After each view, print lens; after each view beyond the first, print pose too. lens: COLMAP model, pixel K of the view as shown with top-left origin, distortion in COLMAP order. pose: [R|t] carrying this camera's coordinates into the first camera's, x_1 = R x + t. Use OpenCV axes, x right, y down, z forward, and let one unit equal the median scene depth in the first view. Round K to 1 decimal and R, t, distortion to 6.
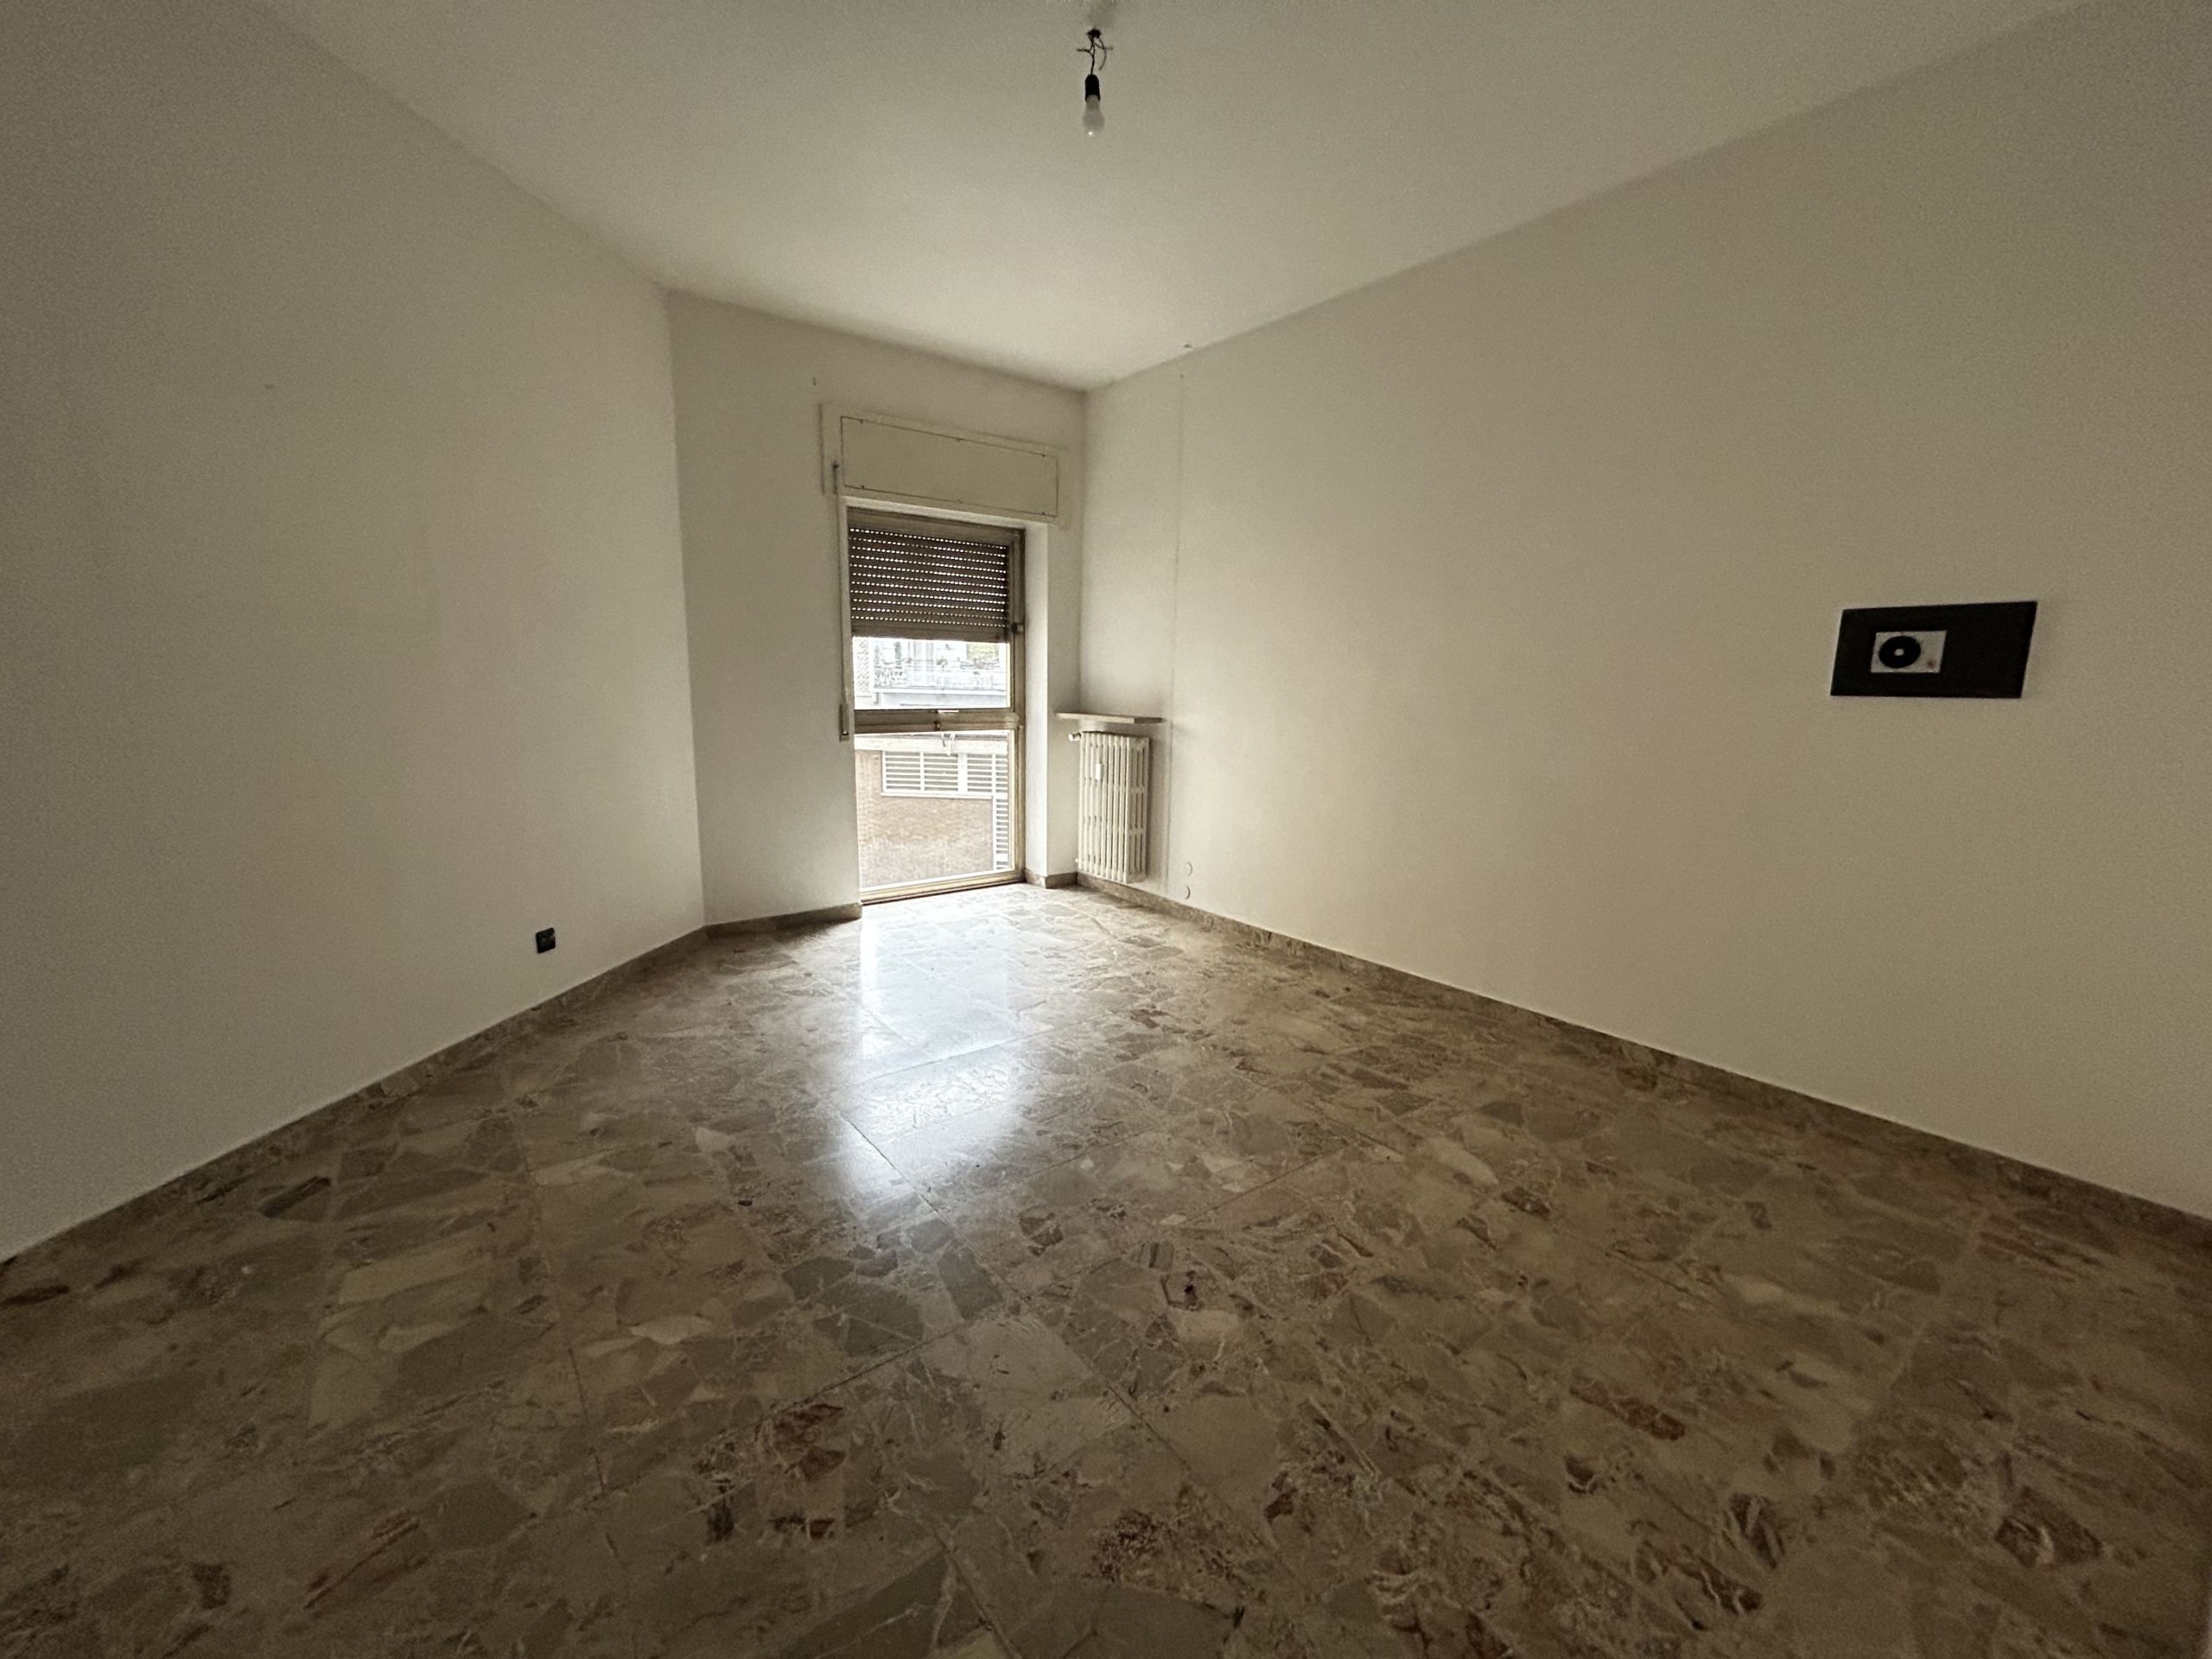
lens RADIAL K [[893.1, 0, 1105.1], [0, 893.1, 828.2], [0, 0, 1]] dist [-0.004943, 0.000538]
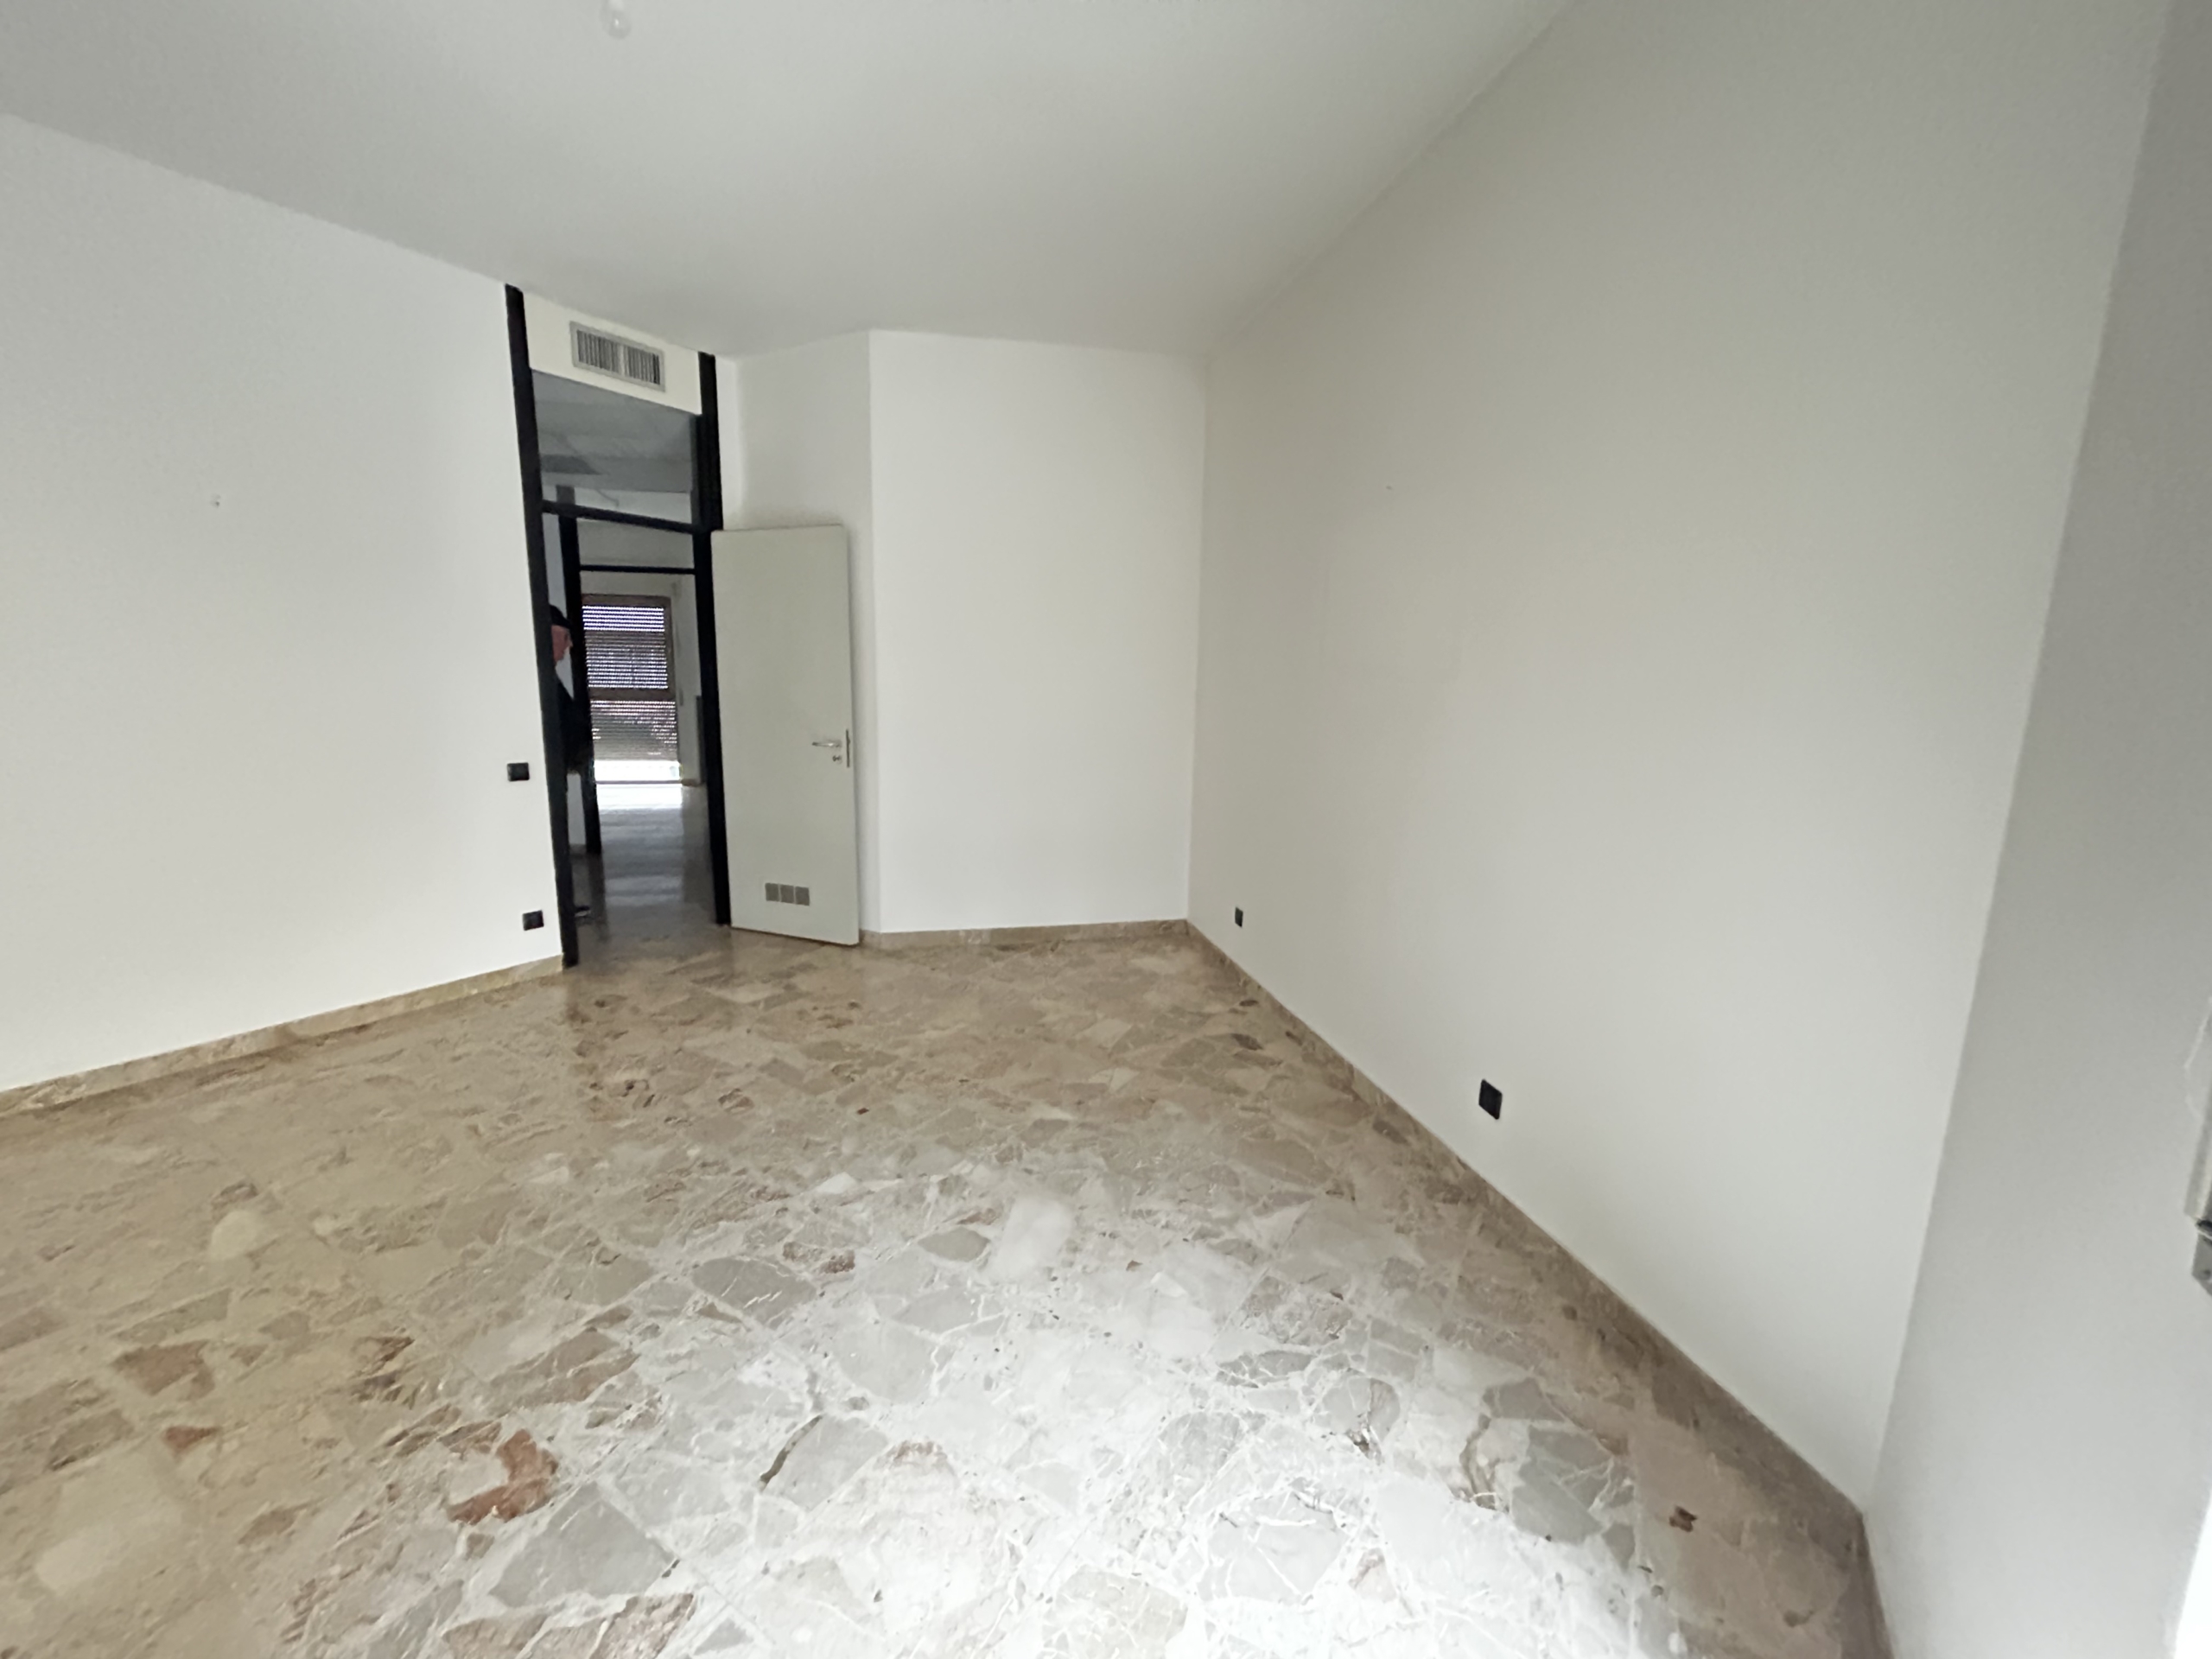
lens RADIAL K [[893.1, 0, 1105.1], [0, 893.1, 828.2], [0, 0, 1]] dist [-0.004943, 0.000538]
pose [[-0.936939, 0.024370, -0.348642, -0.114082], [-0.093611, 0.943616, 0.317530, -0.366244], [0.336723, 0.330143, -0.881830, 1.896860]]
